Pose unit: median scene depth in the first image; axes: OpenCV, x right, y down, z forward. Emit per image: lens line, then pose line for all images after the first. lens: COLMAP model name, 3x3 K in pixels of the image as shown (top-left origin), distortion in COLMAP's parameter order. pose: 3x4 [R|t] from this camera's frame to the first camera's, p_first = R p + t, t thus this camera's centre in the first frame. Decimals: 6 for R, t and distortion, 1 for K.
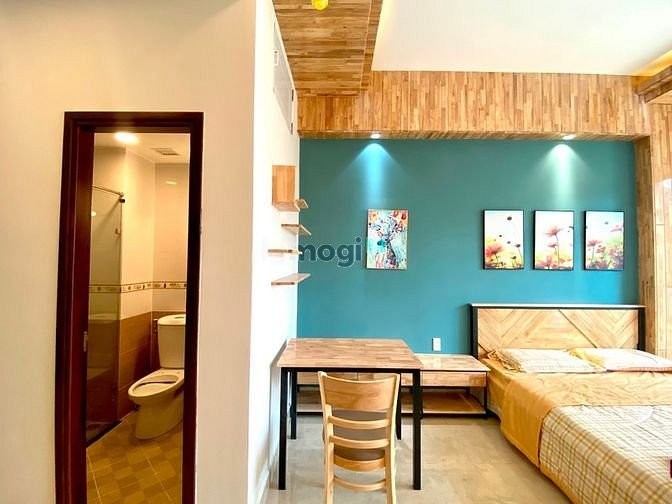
lens RADIAL K [[297.5, 0, 334.7], [0, 297.5, 251.2], [0, 0, 1]] dist [0.029436, -0.027186]
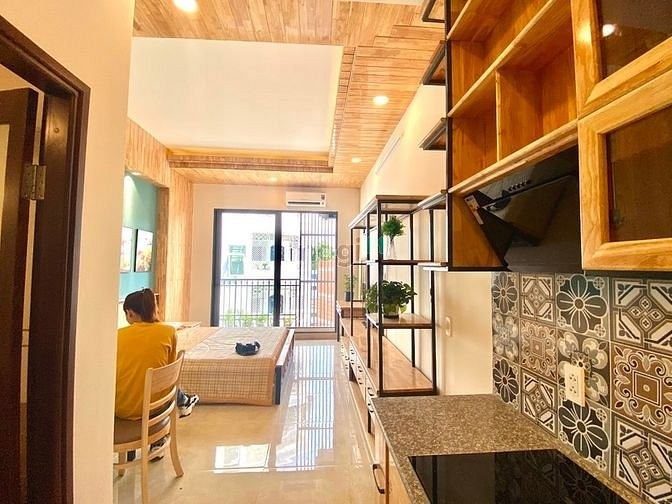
lens RADIAL K [[297.5, 0, 334.7], [0, 297.5, 251.2], [0, 0, 1]] dist [0.029436, -0.027186]
pose [[-0.073092, 0.038035, 0.996600, -0.621365], [-0.039308, 0.998386, -0.040986, -0.012212], [-0.996550, -0.042170, -0.071479, 0.194005]]
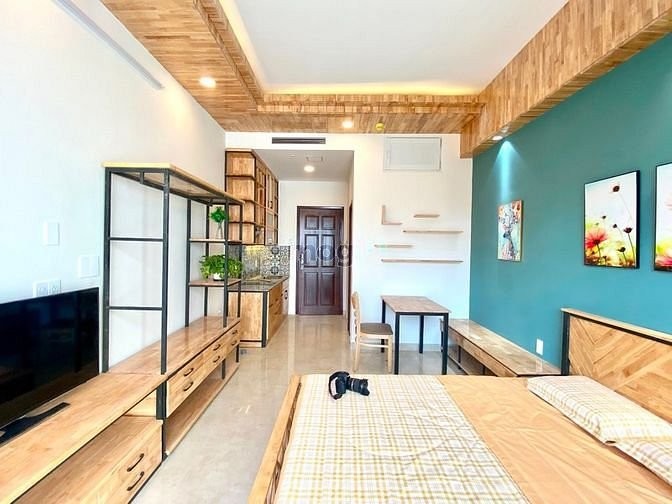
lens RADIAL K [[297.5, 0, 334.7], [0, 297.5, 251.2], [0, 0, 1]] dist [0.029436, -0.027186]
pose [[0.003437, 0.008986, -0.999954, 1.256038], [0.012560, 0.999880, 0.009028, 0.012103], [0.999915, -0.012590, 0.003324, 0.400907]]
